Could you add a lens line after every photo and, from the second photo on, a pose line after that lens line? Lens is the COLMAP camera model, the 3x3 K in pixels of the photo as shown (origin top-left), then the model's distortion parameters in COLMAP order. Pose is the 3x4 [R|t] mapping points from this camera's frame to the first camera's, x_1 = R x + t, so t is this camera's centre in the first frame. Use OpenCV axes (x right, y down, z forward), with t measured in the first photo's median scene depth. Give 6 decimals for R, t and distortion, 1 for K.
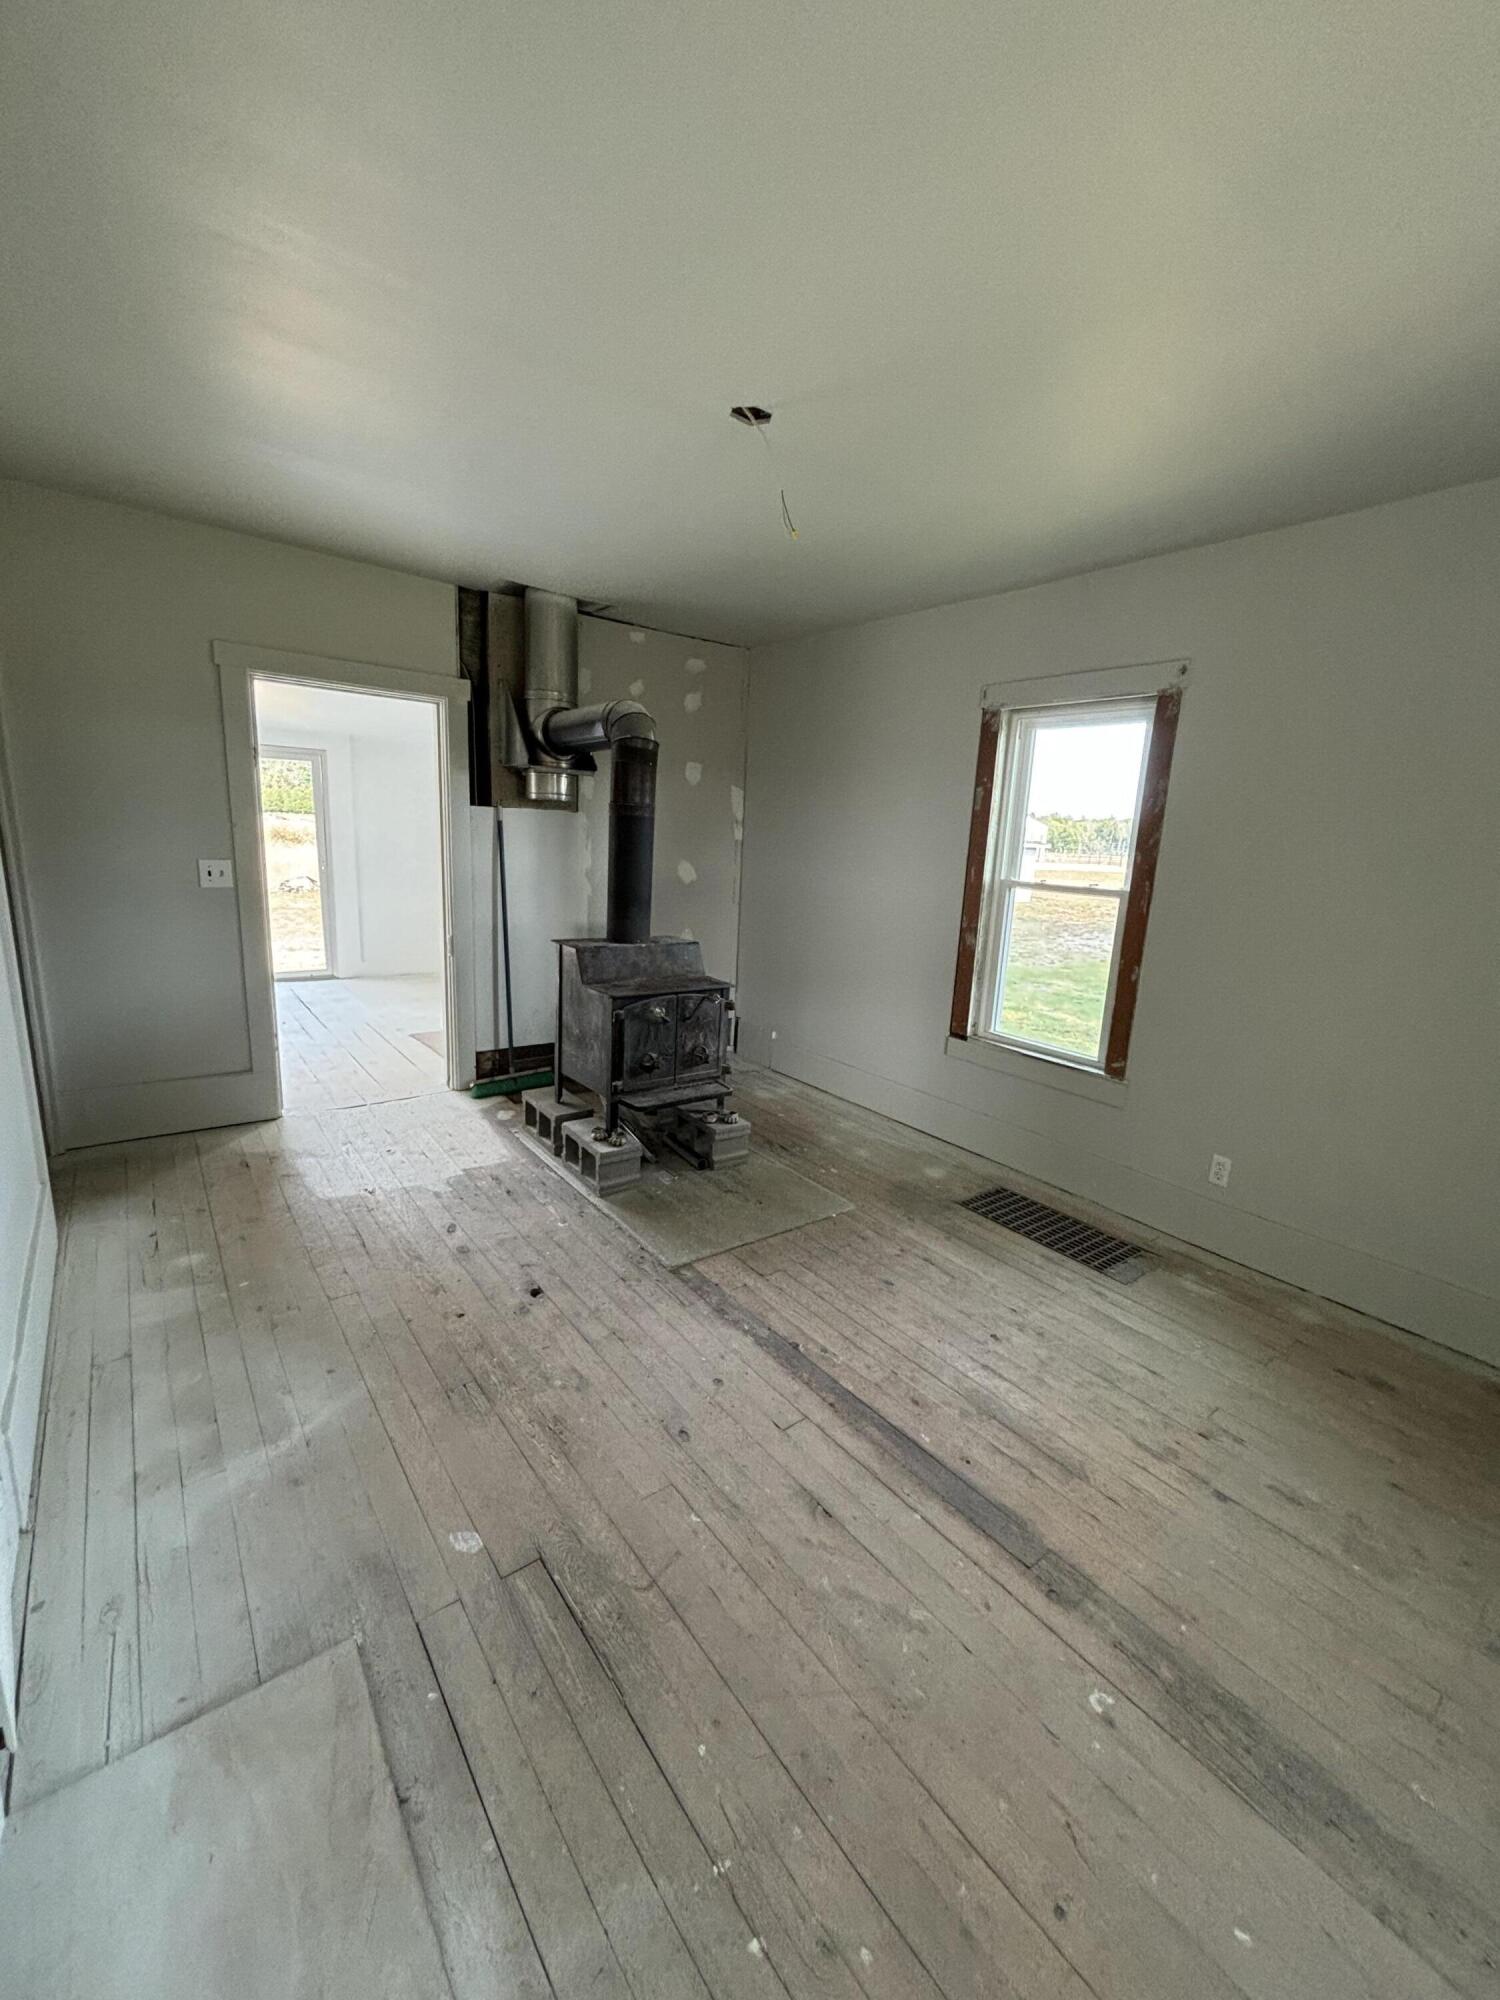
lens RADIAL K [[801.6, 0, 746.9], [0, 801.6, 997.0], [0, 0, 1]] dist [0.011149, -0.000198]
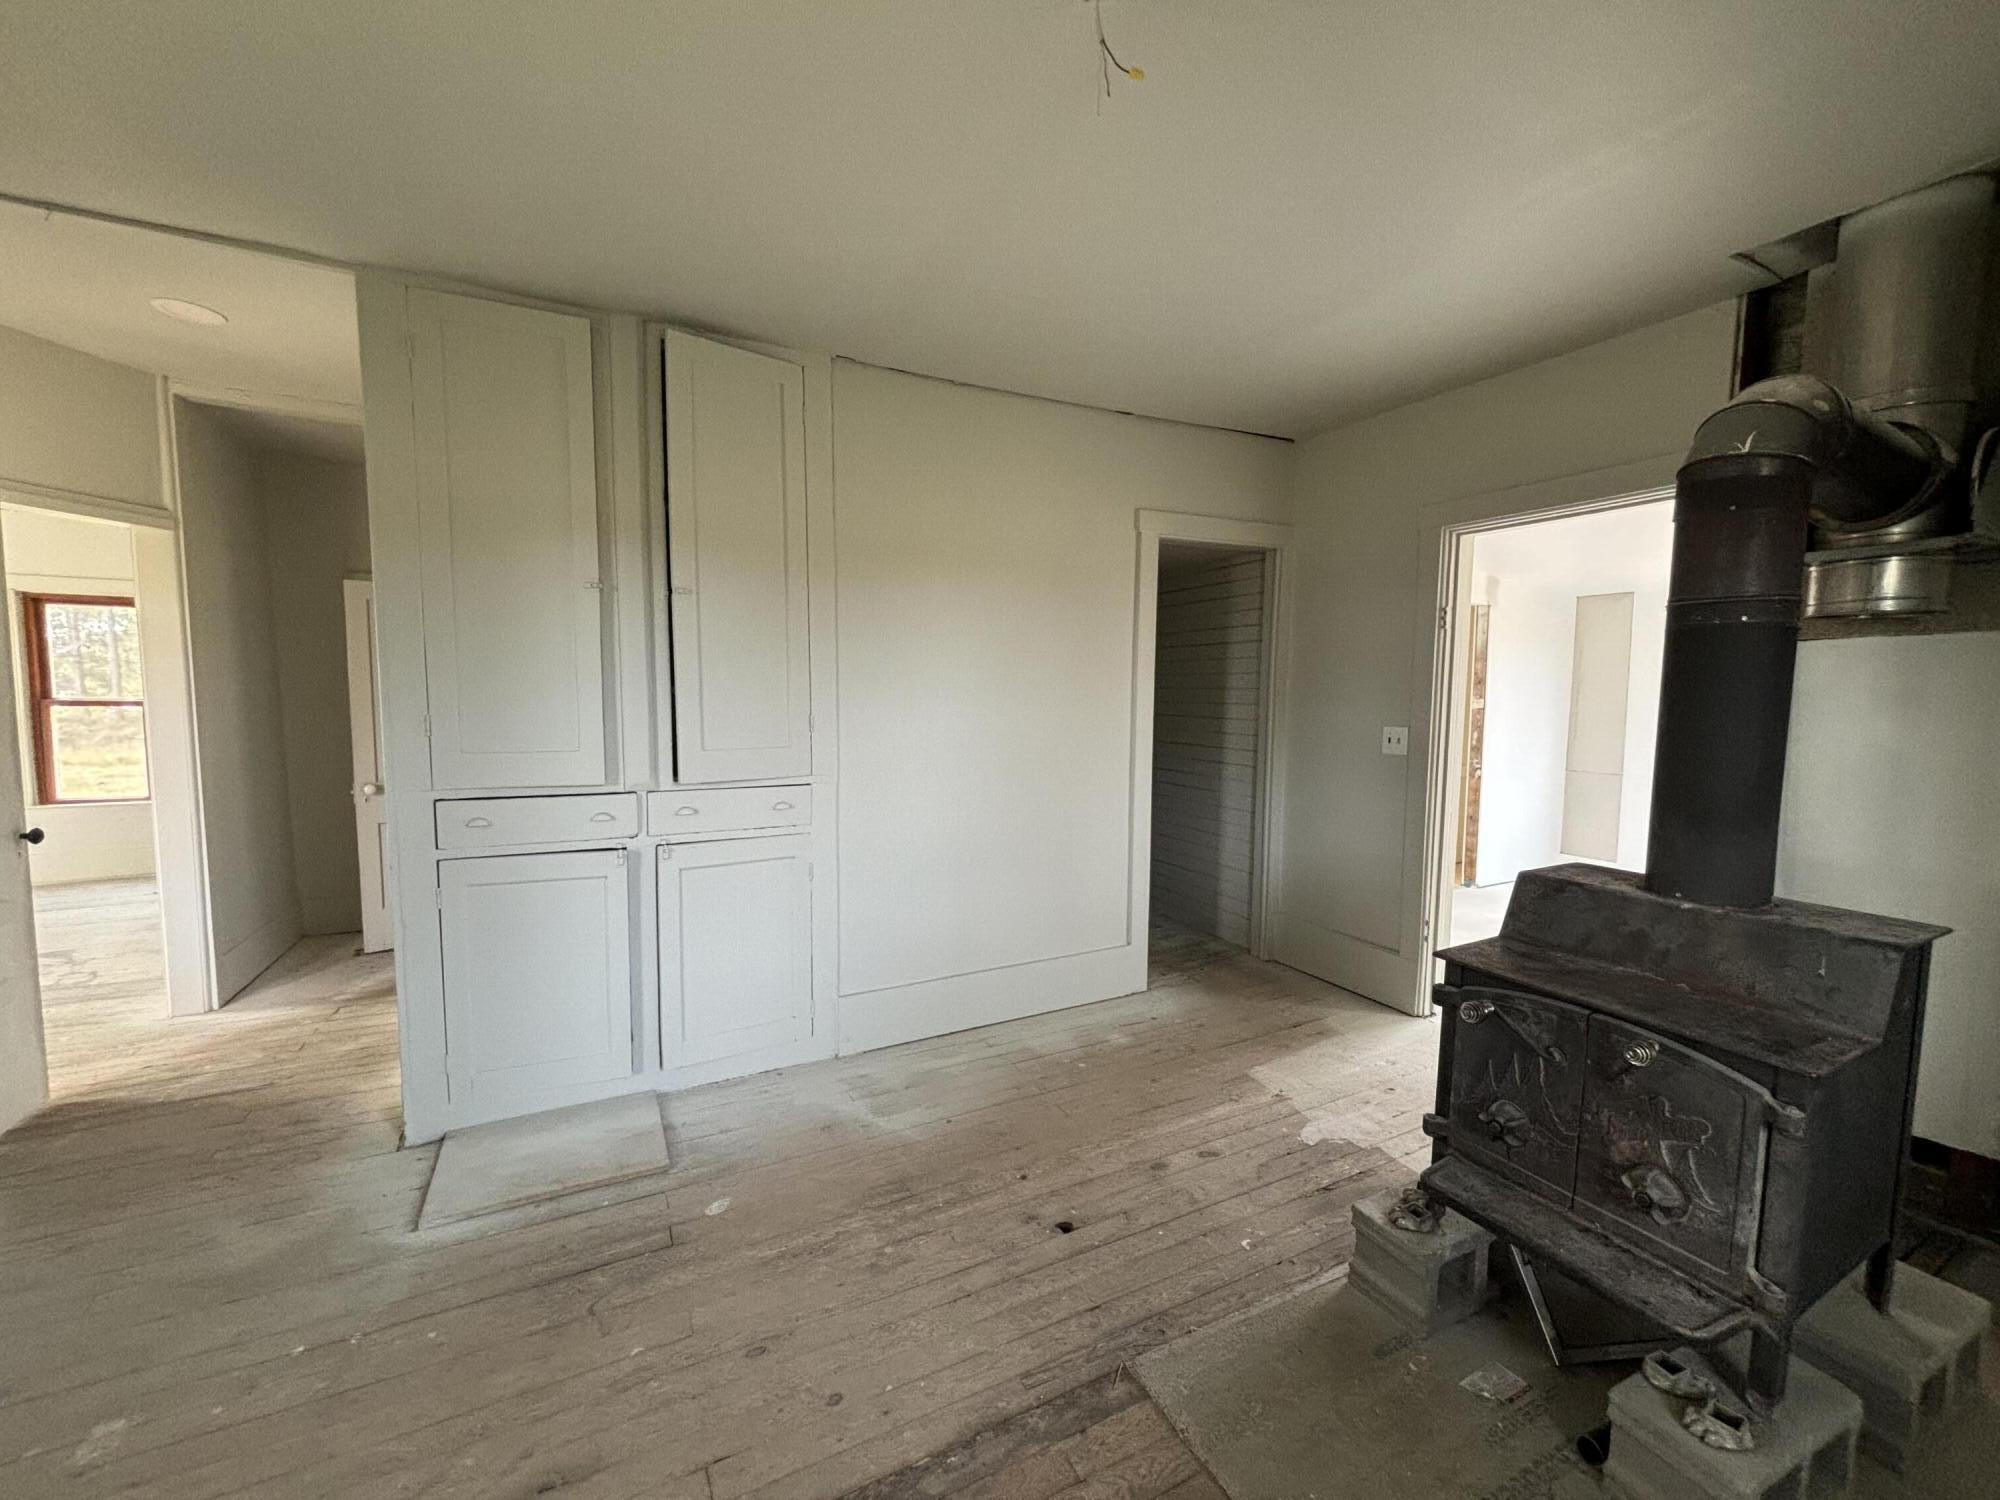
lens RADIAL K [[801.6, 0, 991.3], [0, 801.6, 745.3], [0, 0, 1]] dist [0.011149, -0.000198]
pose [[-0.167873, 0.019941, -0.985607, 0.530820], [-0.210939, 0.975912, 0.055673, -0.133807], [0.962976, 0.217249, -0.159623, 0.930957]]
